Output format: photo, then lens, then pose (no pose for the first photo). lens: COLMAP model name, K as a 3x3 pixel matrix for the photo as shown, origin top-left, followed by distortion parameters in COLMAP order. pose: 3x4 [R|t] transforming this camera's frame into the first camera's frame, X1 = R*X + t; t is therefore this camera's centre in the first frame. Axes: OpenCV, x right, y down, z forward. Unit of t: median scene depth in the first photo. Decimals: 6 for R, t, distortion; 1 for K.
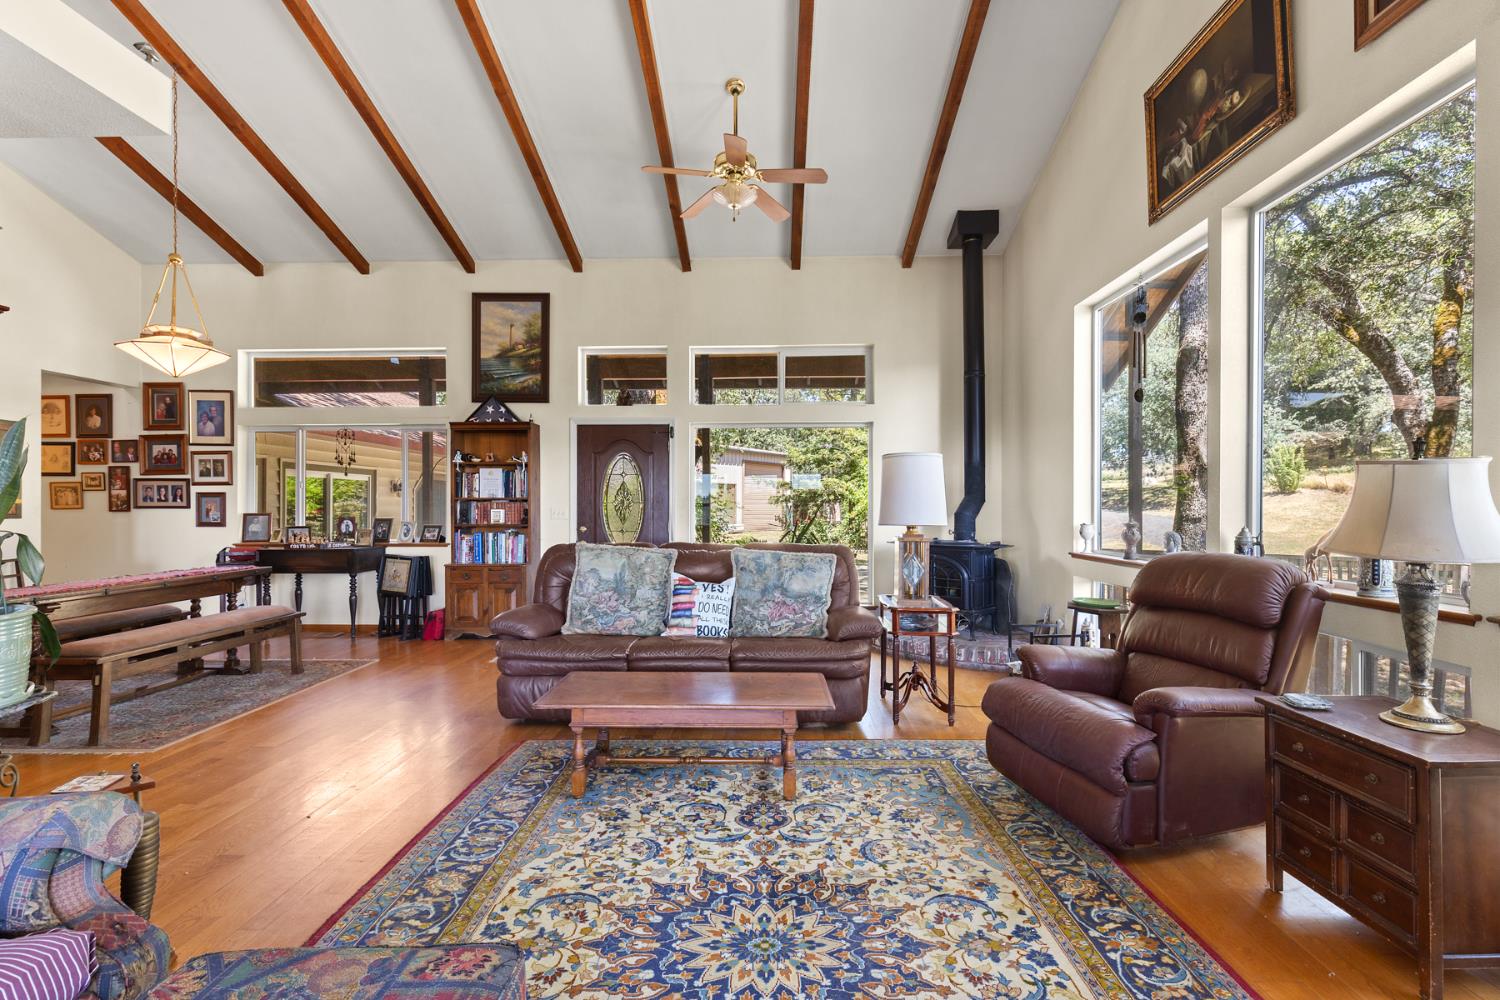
lens RADIAL K [[669.2, 0, 752.4], [0, 669.2, 504.5], [0, 0, 1]] dist [-0.000565, 0.000004]
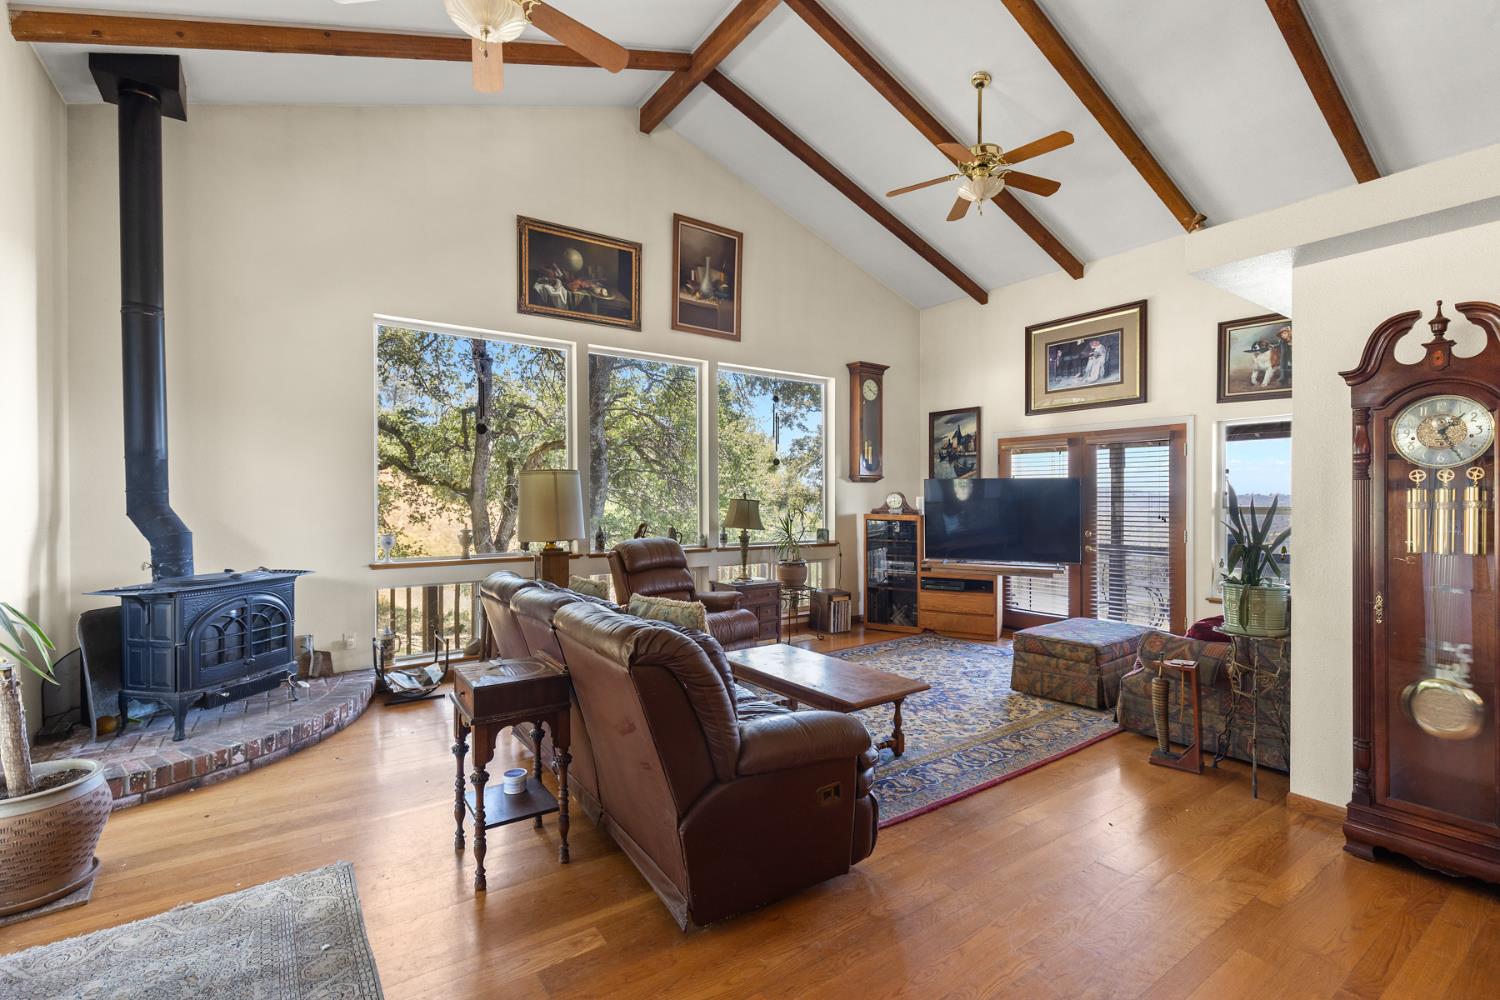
lens RADIAL K [[669.2, 0, 749.7], [0, 669.2, 498.5], [0, 0, 1]] dist [-0.000565, 0.000004]
pose [[-0.595949, -0.003793, 0.803013, -1.242478], [-0.006647, 0.999978, -0.000210, -0.055386], [-0.802995, -0.005463, -0.595961, 2.219669]]
